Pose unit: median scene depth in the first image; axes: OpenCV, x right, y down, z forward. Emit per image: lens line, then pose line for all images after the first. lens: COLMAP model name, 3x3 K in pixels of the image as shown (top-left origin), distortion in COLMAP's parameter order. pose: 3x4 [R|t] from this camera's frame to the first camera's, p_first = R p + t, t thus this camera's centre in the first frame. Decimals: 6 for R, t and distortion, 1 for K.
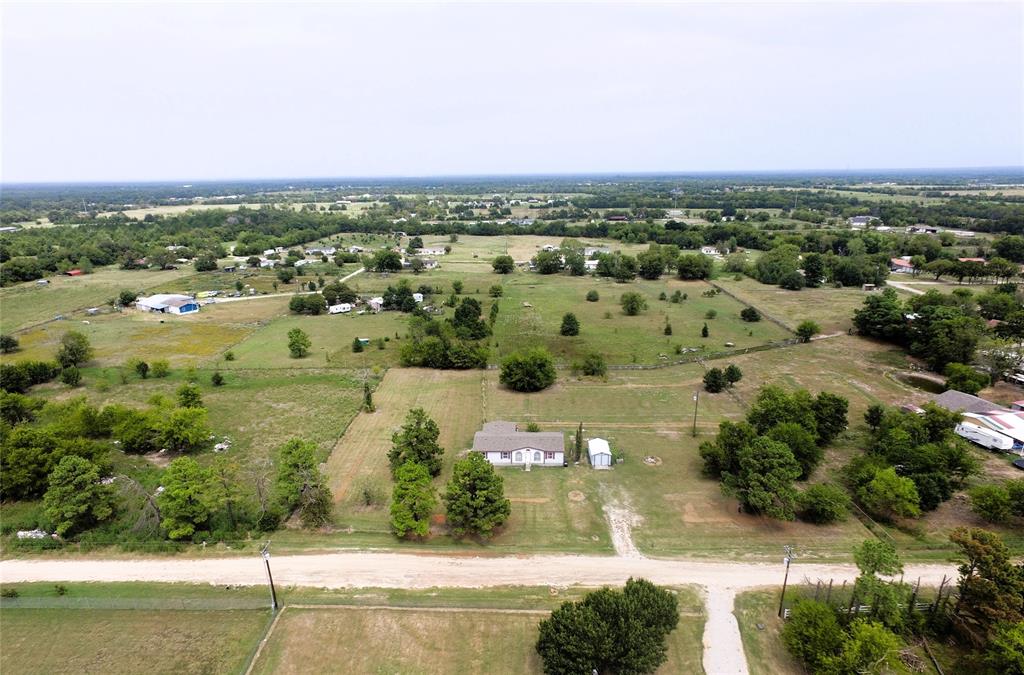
lens RADIAL K [[602.9, 0, 510.4], [0, 602.9, 354.3], [0, 0, 1]] dist [-0.003604, 0.003135]
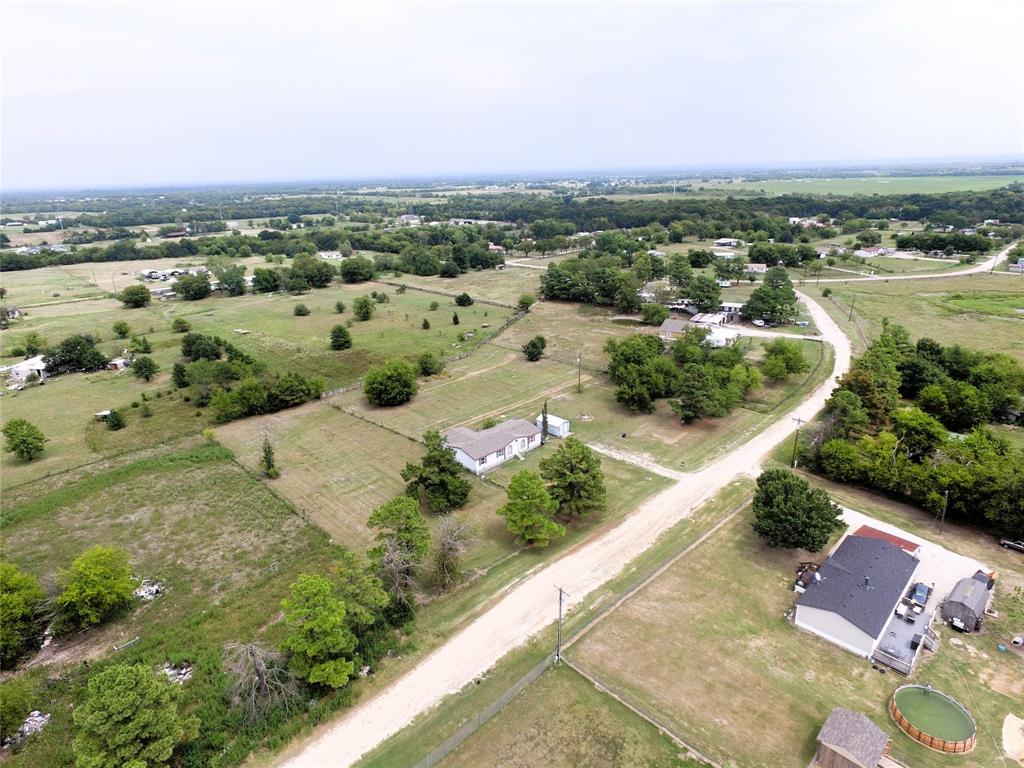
lens RADIAL K [[597.7, 0, 510.4], [0, 597.7, 367.6], [0, 0, 1]] dist [-0.000234, 0.000917]
pose [[0.705546, -0.230986, 0.669962, -0.423550], [0.226021, 0.969362, 0.096186, -0.041153], [-0.671654, 0.083562, 0.736138, 0.169061]]
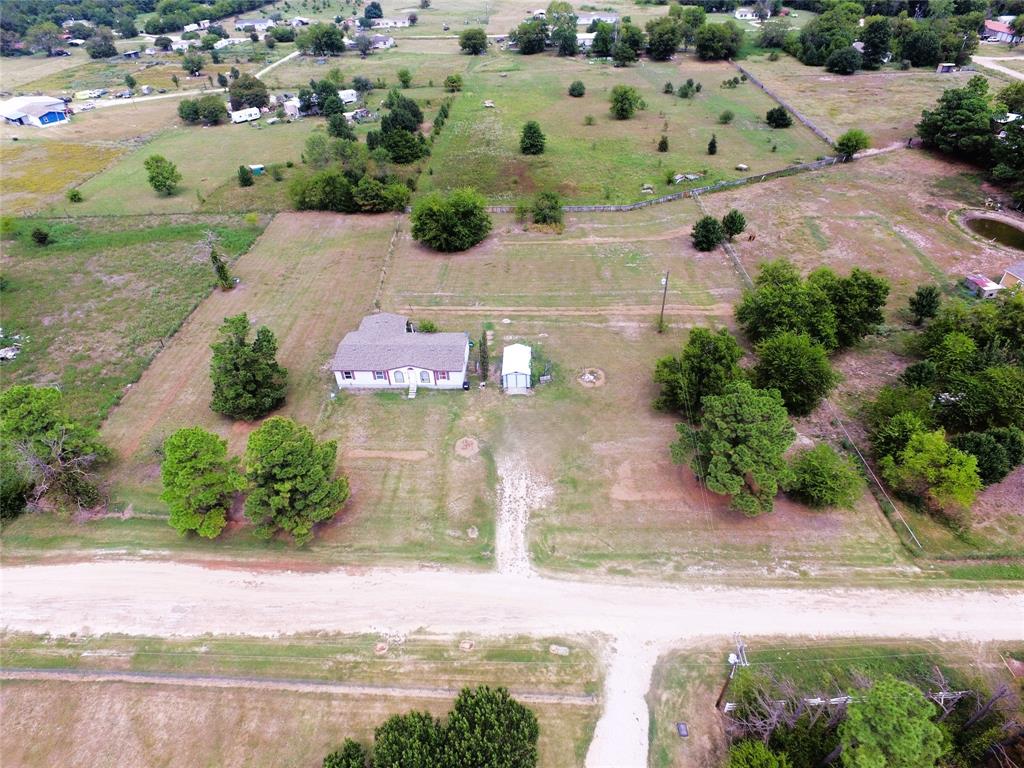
lens RADIAL K [[594.1, 0, 511.0], [0, 594.1, 381.5], [0, 0, 1]] dist [-0.008001, 0.009981]
pose [[0.999604, -0.004035, -0.027832, 0.111210], [0.014191, 0.926792, 0.375308, -0.056477], [0.024280, -0.375554, 0.926482, 0.243641]]
